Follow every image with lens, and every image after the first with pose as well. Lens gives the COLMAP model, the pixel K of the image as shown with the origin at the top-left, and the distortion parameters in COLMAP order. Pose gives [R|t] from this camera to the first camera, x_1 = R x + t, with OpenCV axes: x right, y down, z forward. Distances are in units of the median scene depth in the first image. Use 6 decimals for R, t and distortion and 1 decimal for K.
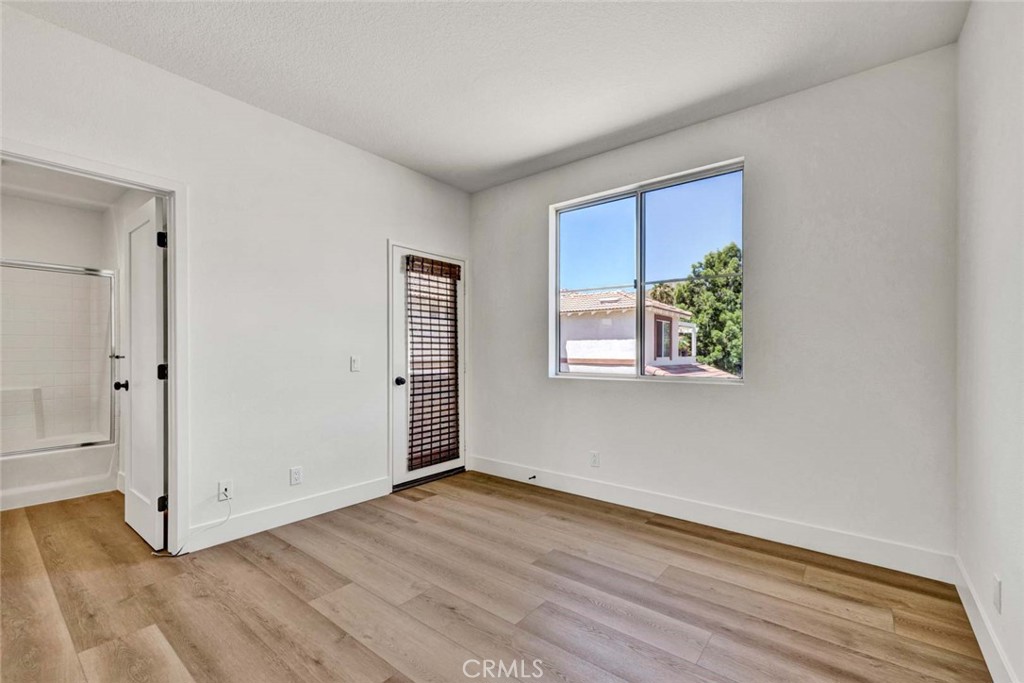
lens RADIAL K [[434.7, 0, 512.1], [0, 434.7, 350.9], [0, 0, 1]] dist [0.001575, 0.001405]
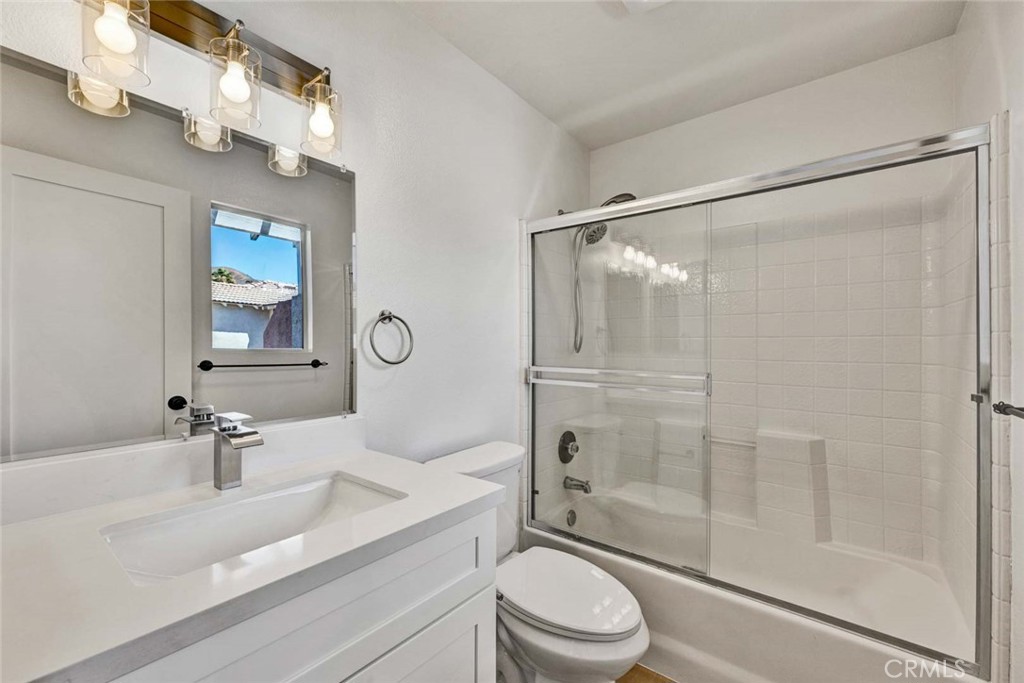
lens RADIAL K [[434.7, 0, 511.3], [0, 434.7, 348.3], [0, 0, 1]] dist [0.001575, 0.001405]
pose [[0.011808, 0.000821, -0.999930, -0.878073], [-0.000660, 0.999999, 0.000813, -0.028149], [0.999930, 0.000650, 0.011808, 0.951272]]
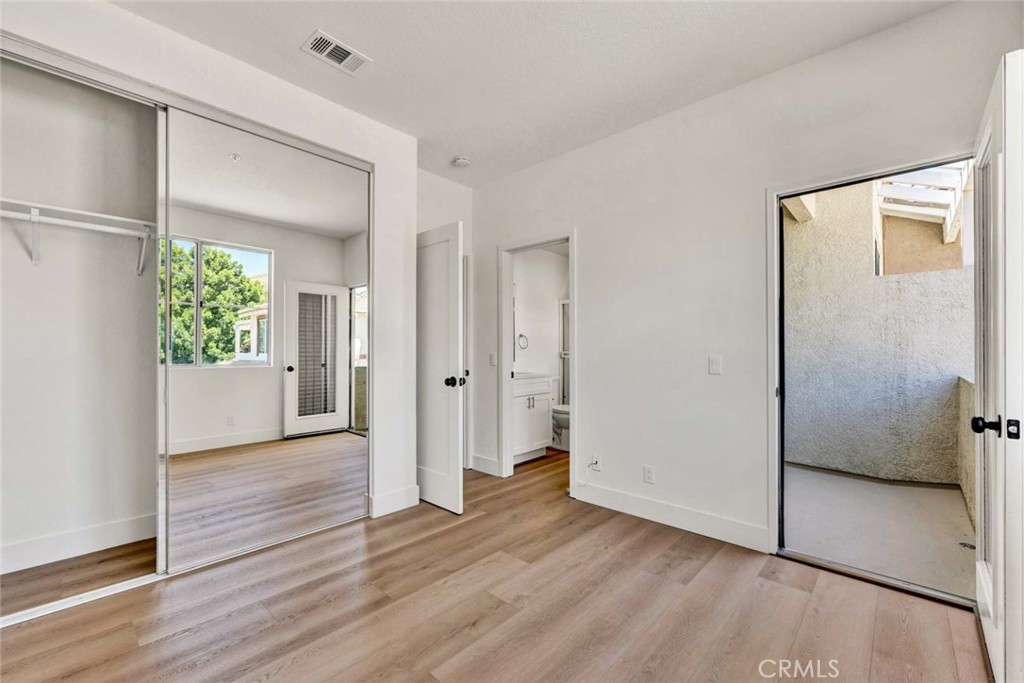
lens RADIAL K [[434.7, 0, 515.1], [0, 434.7, 346.2], [0, 0, 1]] dist [0.001575, 0.001405]
pose [[-0.065136, -0.009641, -0.997830, 0.621551], [0.003368, 0.999946, -0.009881, 0.001919], [0.997871, -0.004004, -0.065100, 0.896723]]
